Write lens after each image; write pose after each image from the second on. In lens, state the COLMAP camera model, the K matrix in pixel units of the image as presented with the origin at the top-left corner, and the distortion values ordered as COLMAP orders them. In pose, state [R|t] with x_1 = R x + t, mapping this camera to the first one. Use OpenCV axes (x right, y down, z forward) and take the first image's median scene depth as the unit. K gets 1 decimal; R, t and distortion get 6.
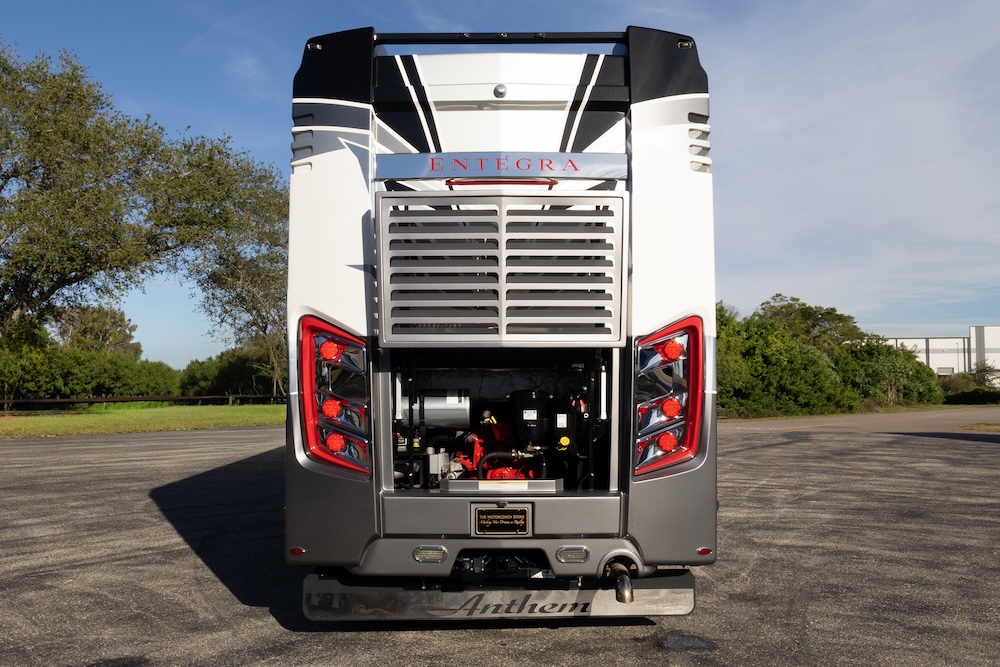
lens RADIAL K [[821.3, 0, 476.5], [0, 821.3, 333.0], [0, 0, 1]] dist [0.007282, 0.001977]
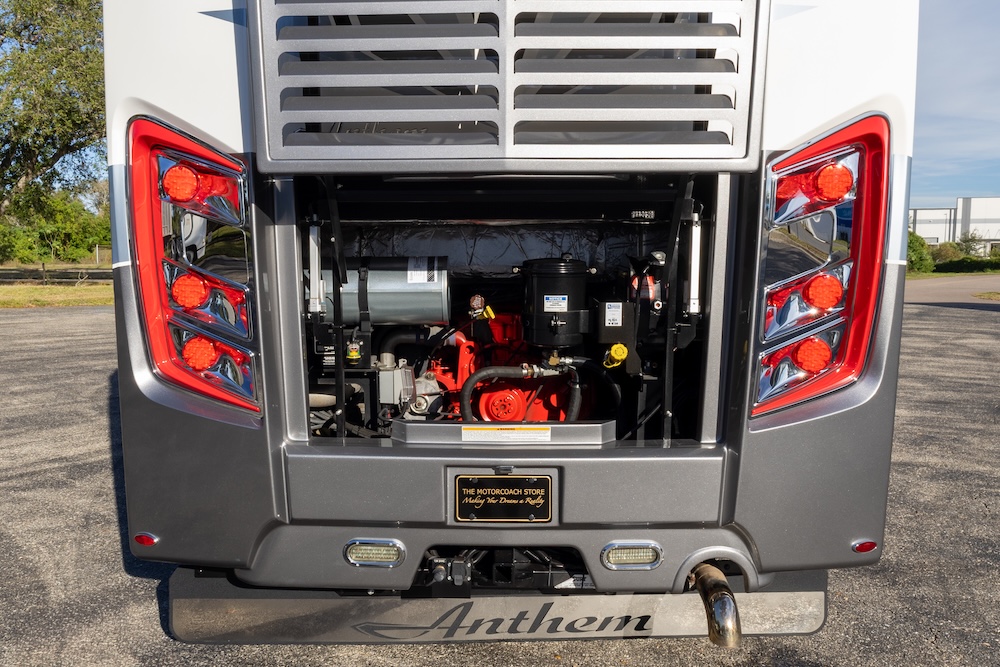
lens RADIAL K [[800.4, 0, 473.8], [0, 800.4, 322.0], [0, 0, 1]] dist [0.005049, 0.002952]
pose [[0.999900, 0.002116, -0.013971, 0.017245], [-0.000030, 0.989035, 0.147678, 0.032099], [0.014130, -0.147663, 0.988937, 0.459311]]
